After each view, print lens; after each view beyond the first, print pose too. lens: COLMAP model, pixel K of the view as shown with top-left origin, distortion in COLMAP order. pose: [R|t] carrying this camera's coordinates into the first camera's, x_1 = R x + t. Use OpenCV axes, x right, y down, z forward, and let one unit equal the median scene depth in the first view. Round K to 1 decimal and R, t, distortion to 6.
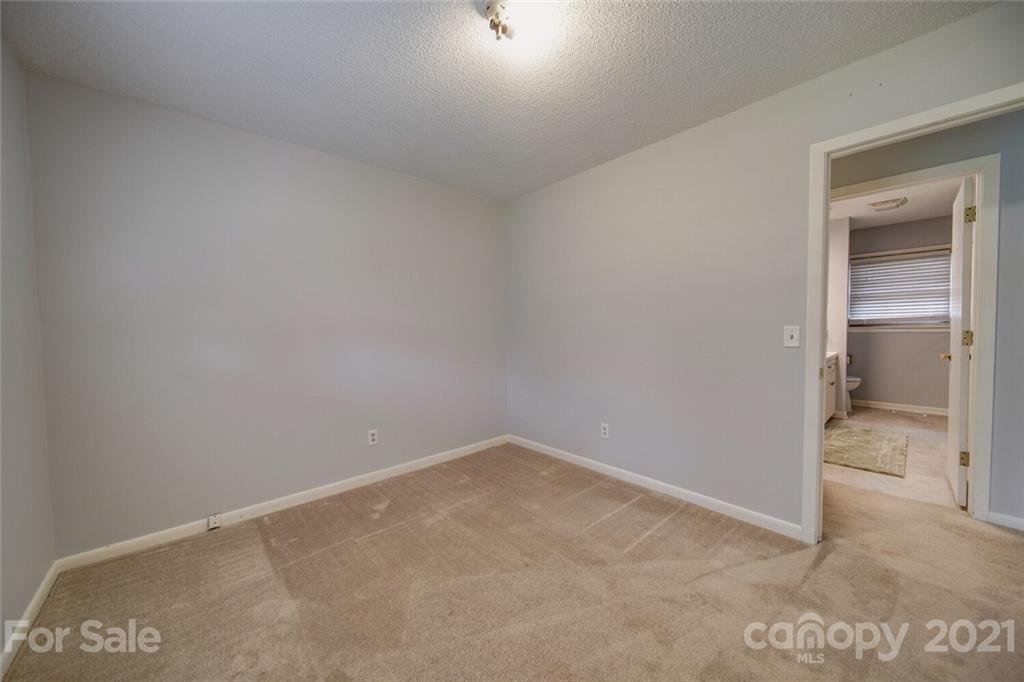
lens RADIAL K [[360.7, 0, 509.4], [0, 360.7, 341.6], [0, 0, 1]] dist [-0.002251, -0.000386]
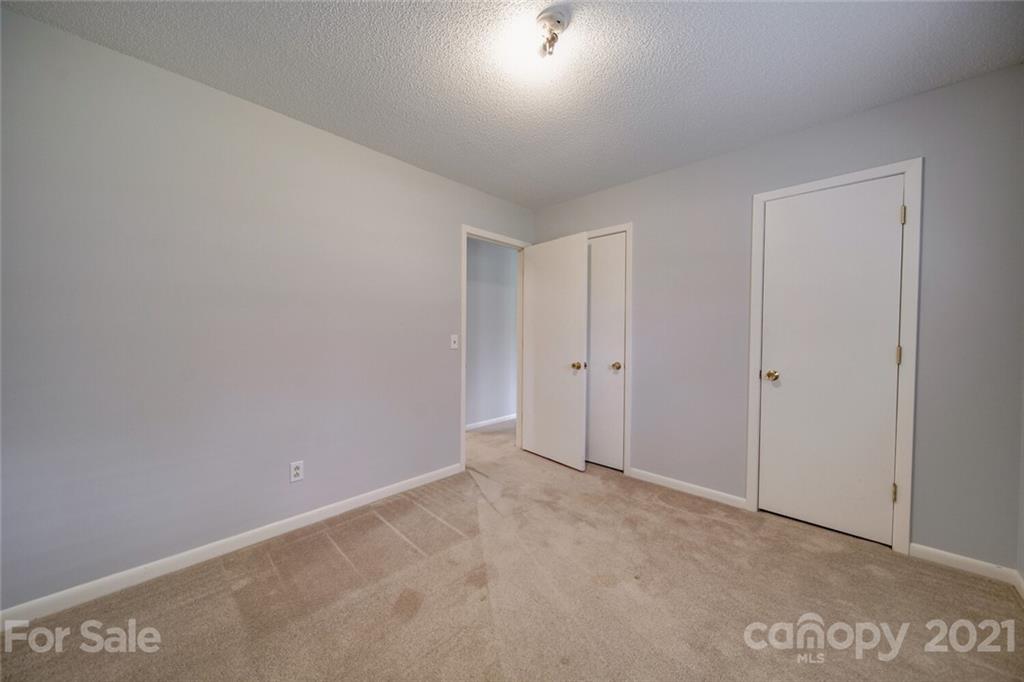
lens RADIAL K [[360.7, 0, 509.4], [0, 360.7, 341.6], [0, 0, 1]] dist [-0.002251, -0.000386]
pose [[-0.086615, -0.008930, 0.996202, -0.716238], [0.033400, 0.999372, 0.011863, -0.023809], [-0.995682, 0.034301, -0.086263, 0.841719]]
